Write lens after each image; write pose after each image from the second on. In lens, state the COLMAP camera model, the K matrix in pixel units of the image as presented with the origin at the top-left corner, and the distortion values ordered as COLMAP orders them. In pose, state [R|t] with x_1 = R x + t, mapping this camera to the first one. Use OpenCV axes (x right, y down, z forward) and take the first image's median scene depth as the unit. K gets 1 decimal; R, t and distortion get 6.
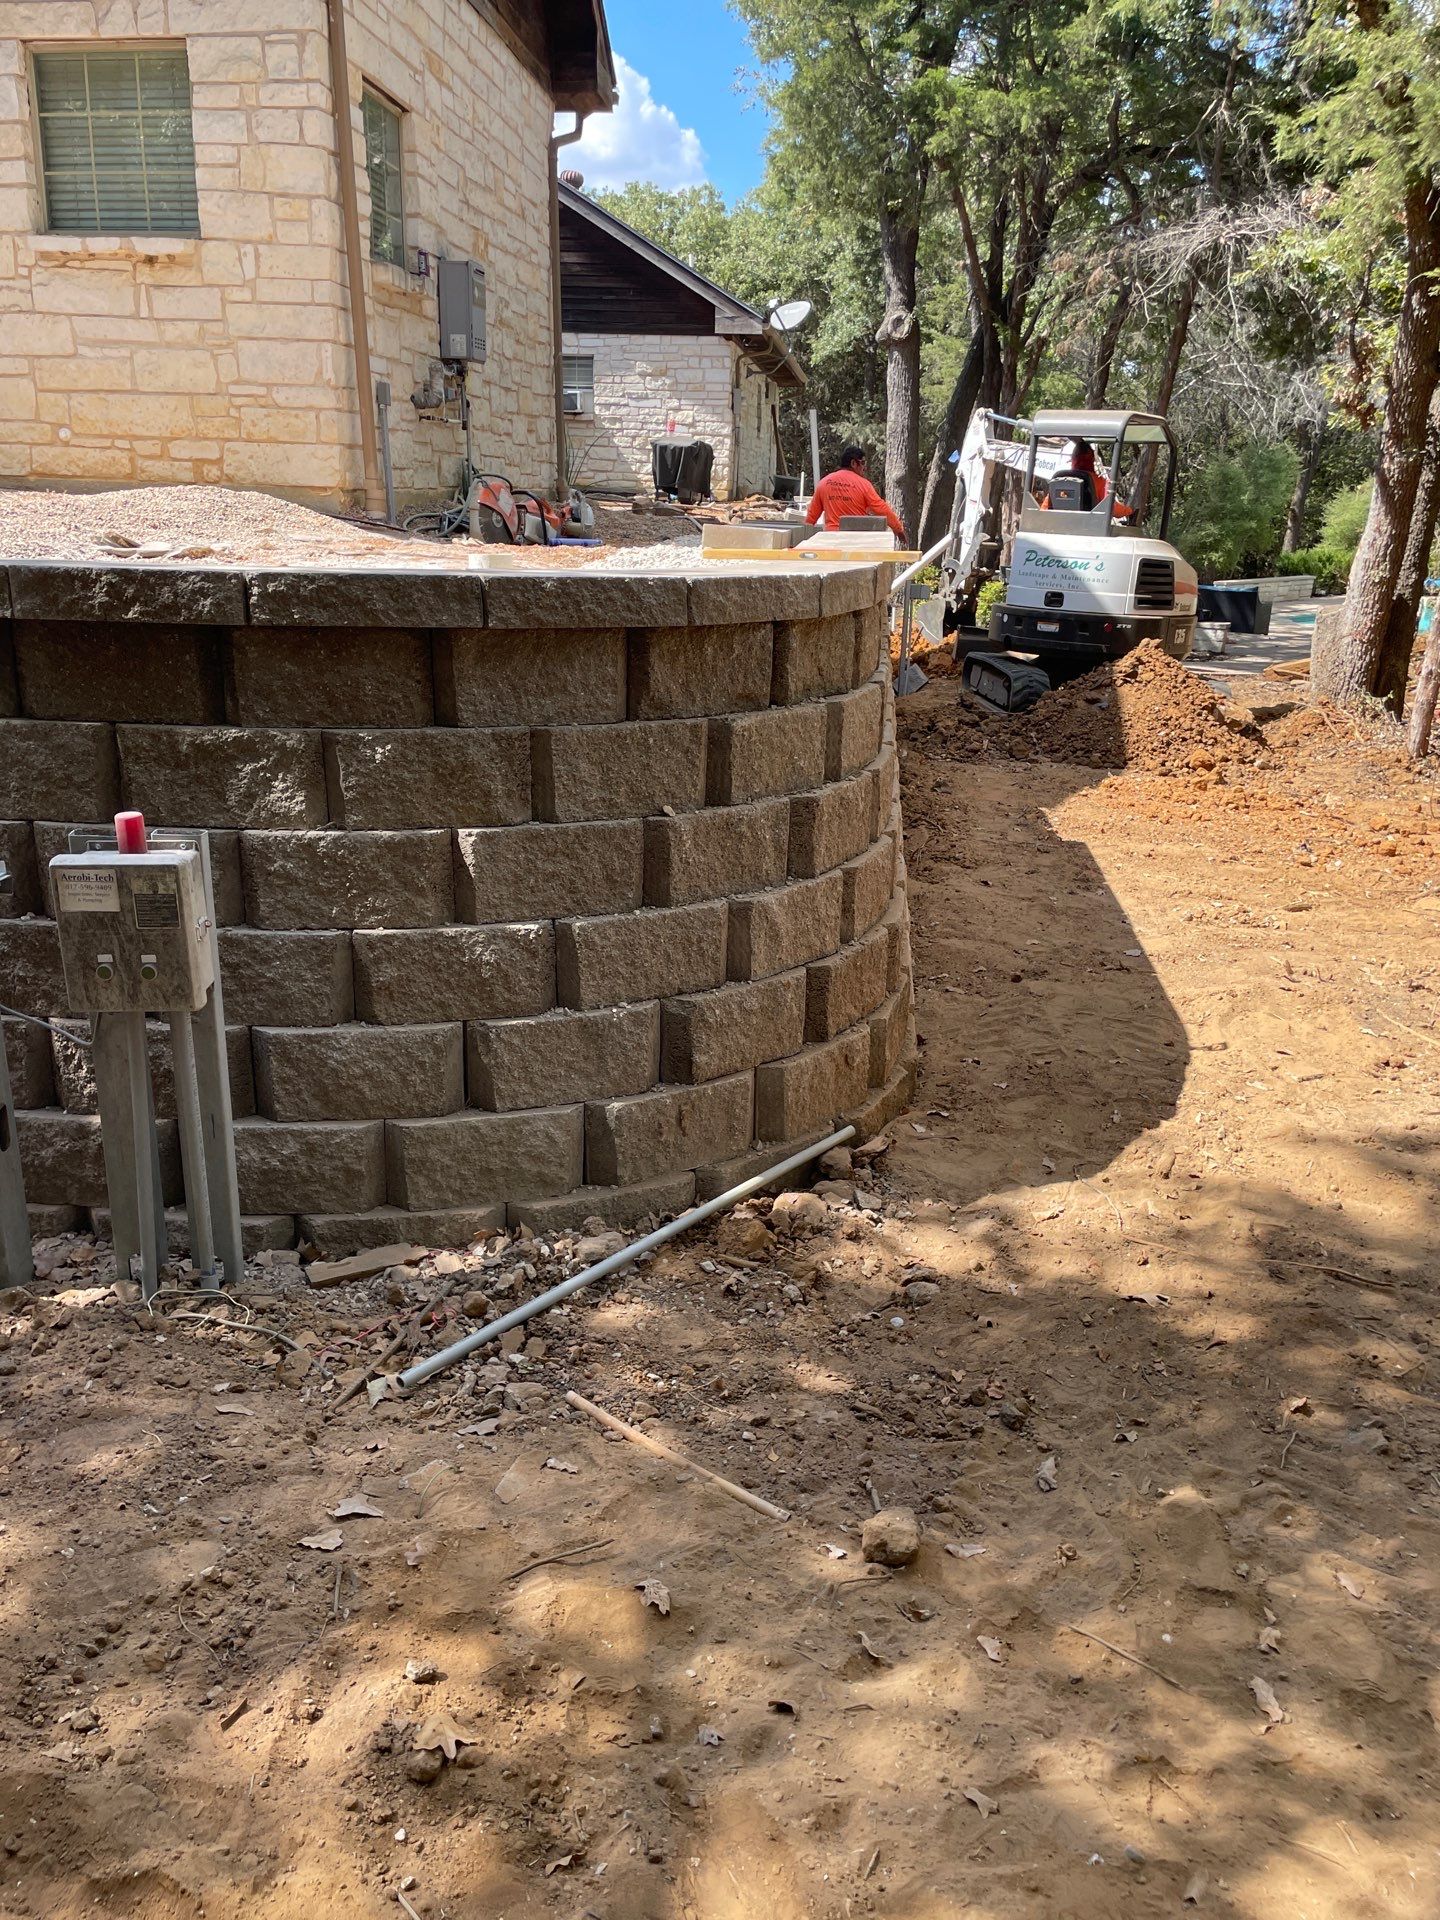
lens RADIAL K [[1474.0, 0, 727.6], [0, 1474.0, 987.1], [0, 0, 1]] dist [0.064996, -0.095409]
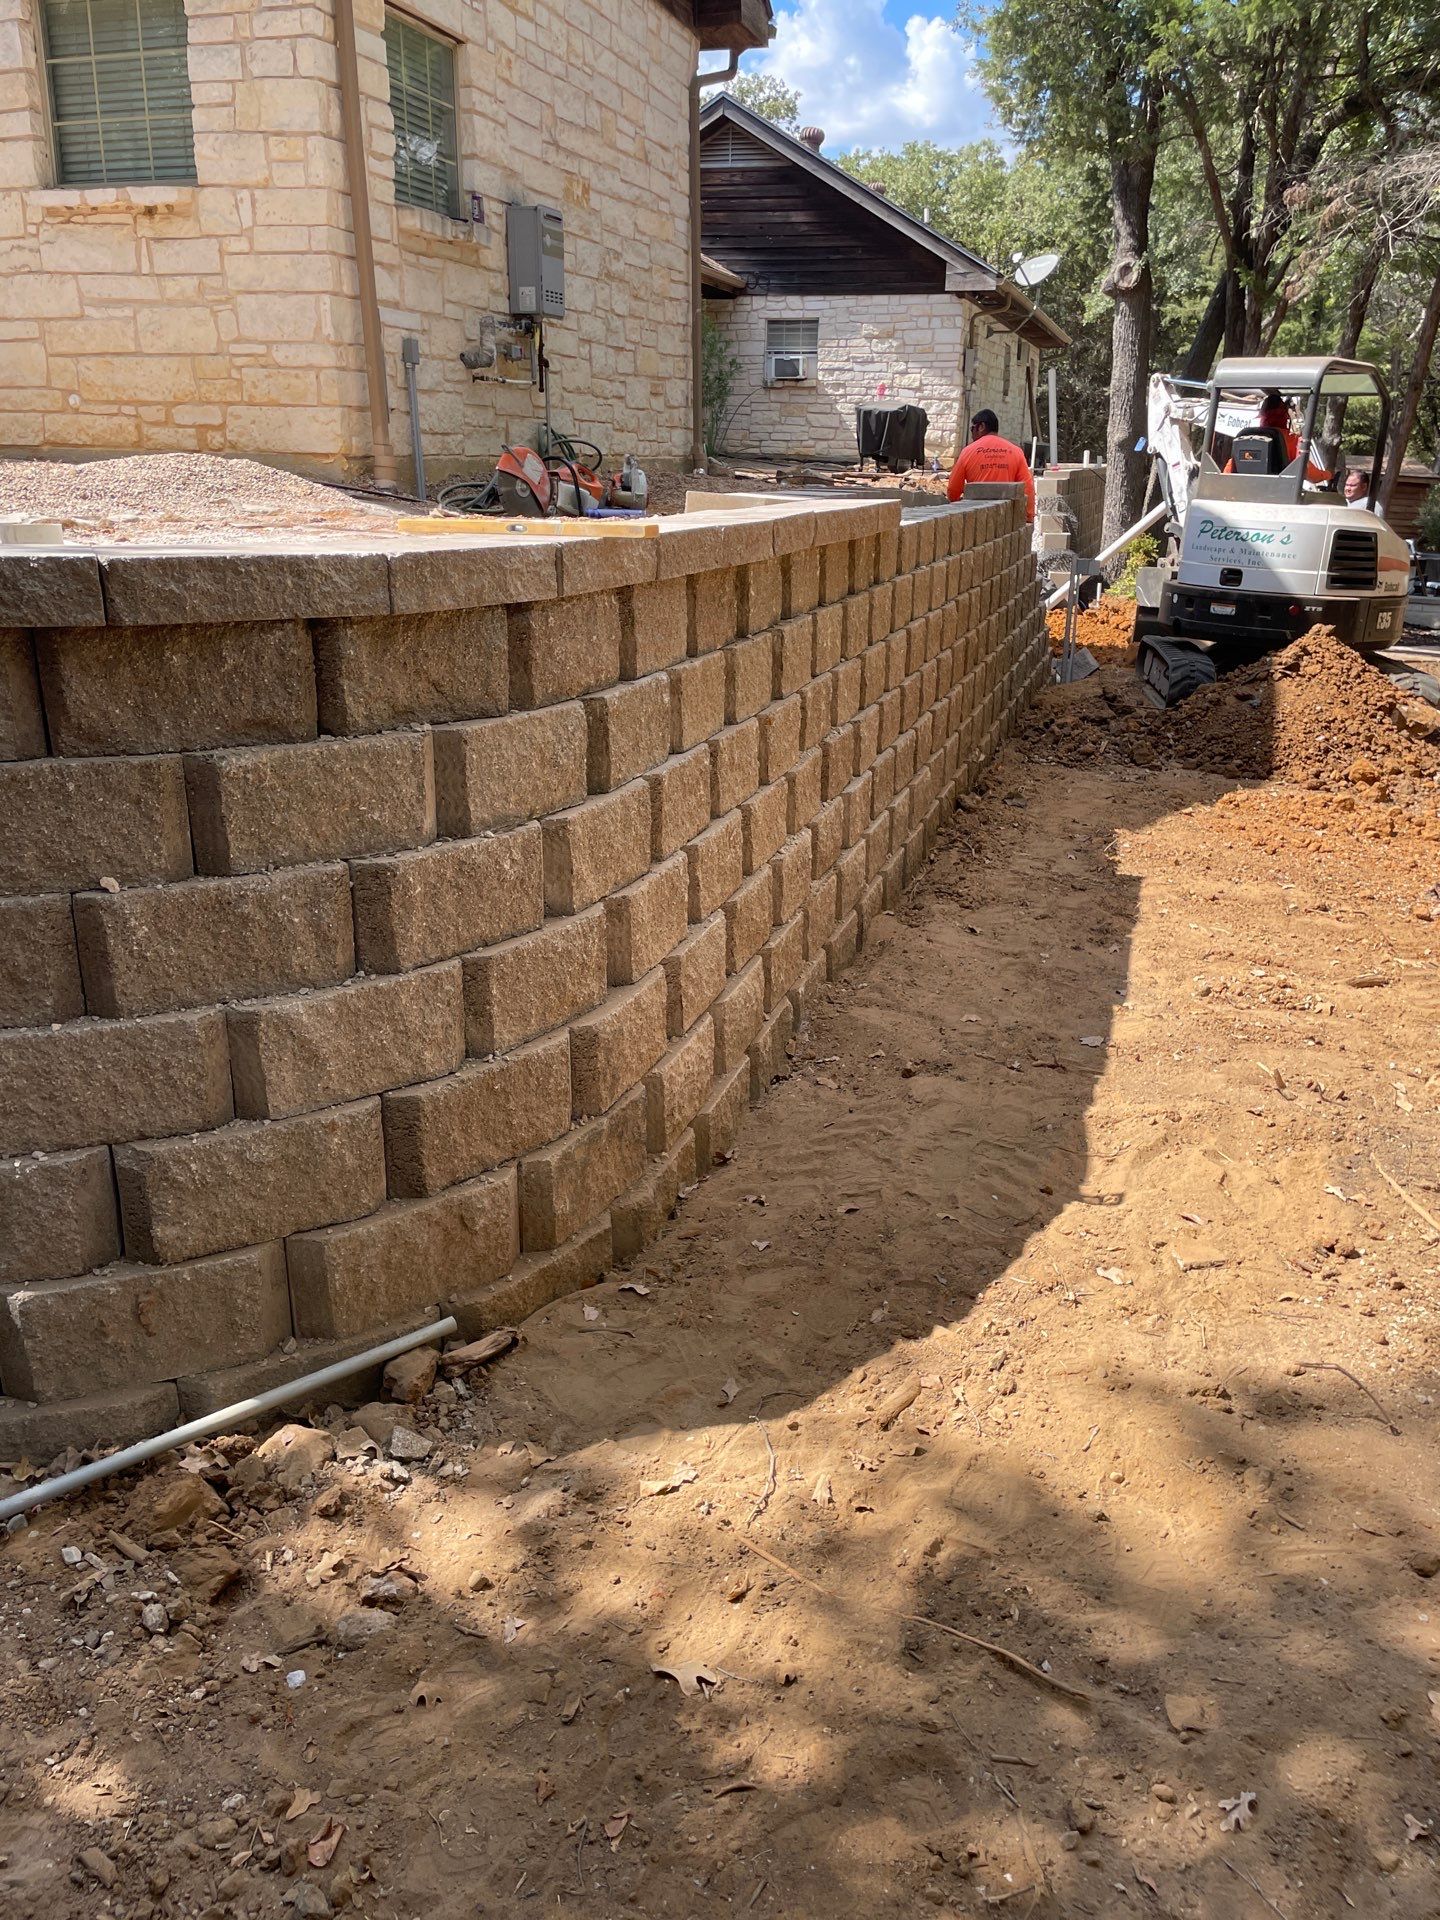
lens RADIAL K [[1474.0, 0, 785.6], [0, 1474.0, 952.2], [0, 0, 1]] dist [0.064996, -0.095409]
pose [[0.984879, 0.045406, -0.167186, 0.239536], [-0.046106, 0.998937, -0.000303, -0.061082], [0.166994, 0.008006, 0.985925, 0.210231]]
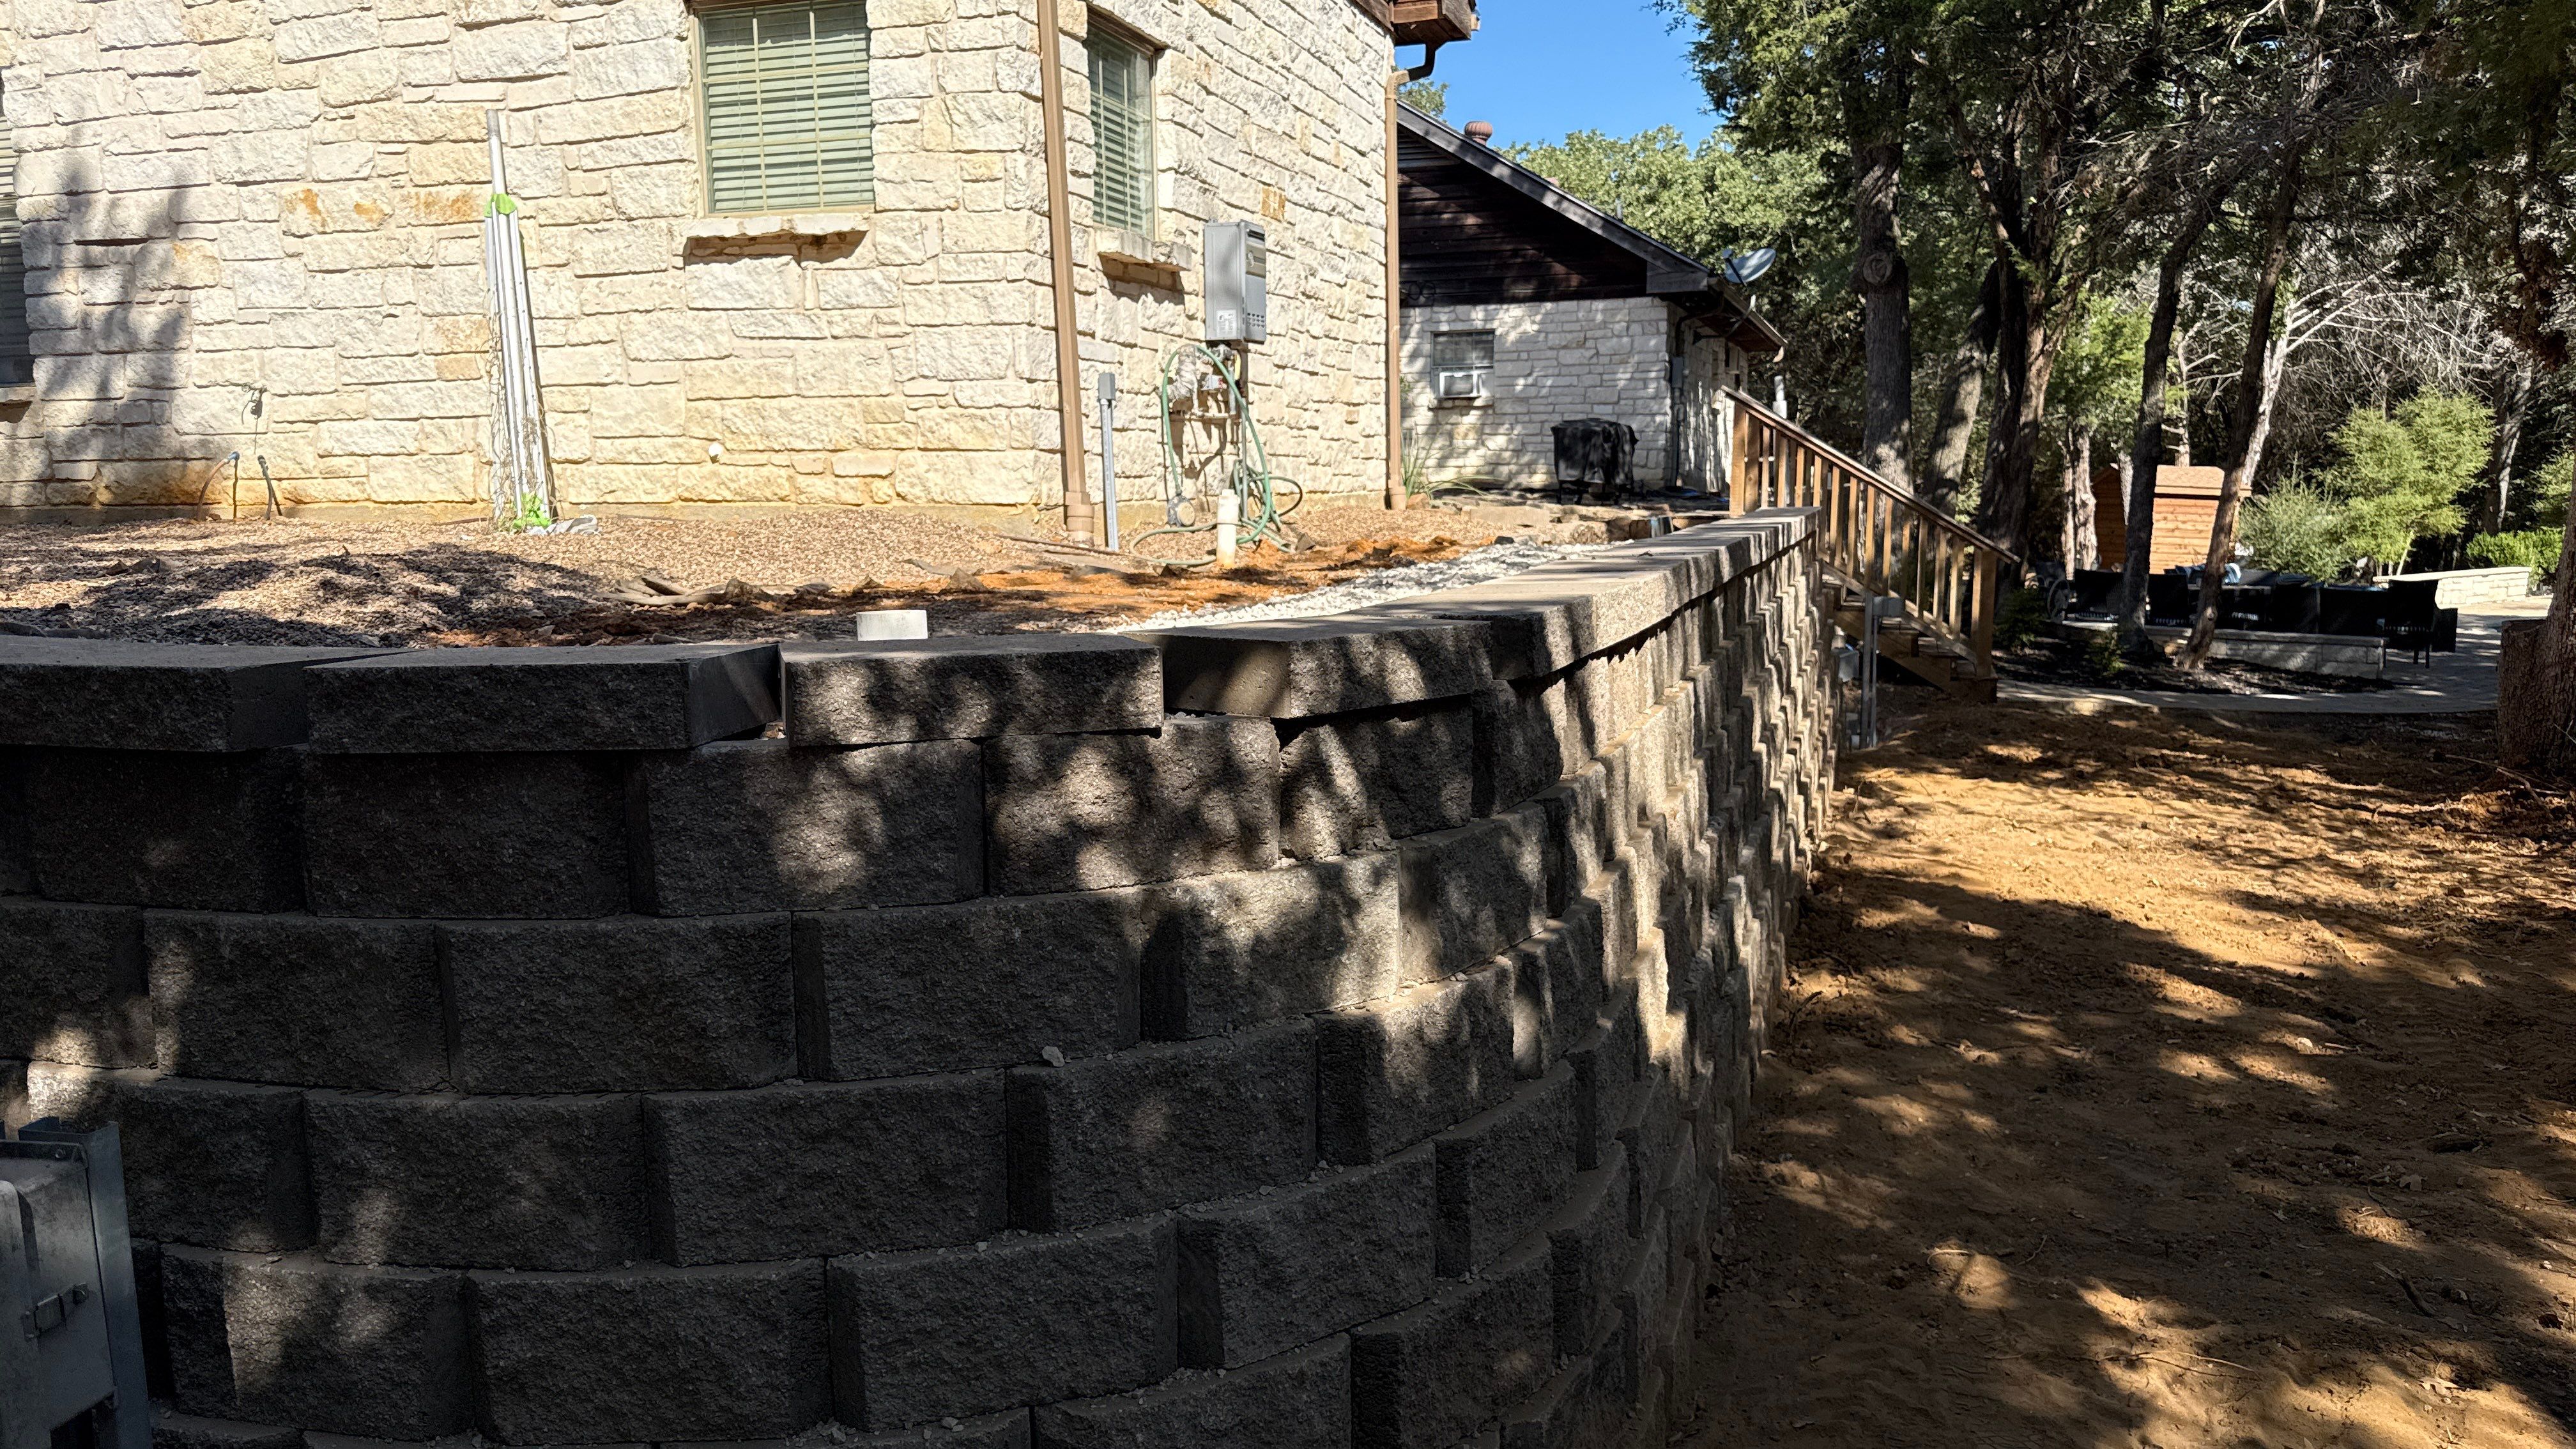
lens RADIAL K [[1850.8, 0, 1314.8], [0, 1850.8, 714.0], [0, 0, 1]] dist [0.066321, -0.081914]
pose [[0.975264, -0.009042, -0.220859, 0.127040], [-0.035065, 0.980182, -0.194969, -0.067630], [0.218245, 0.197891, 0.955619, 0.195970]]
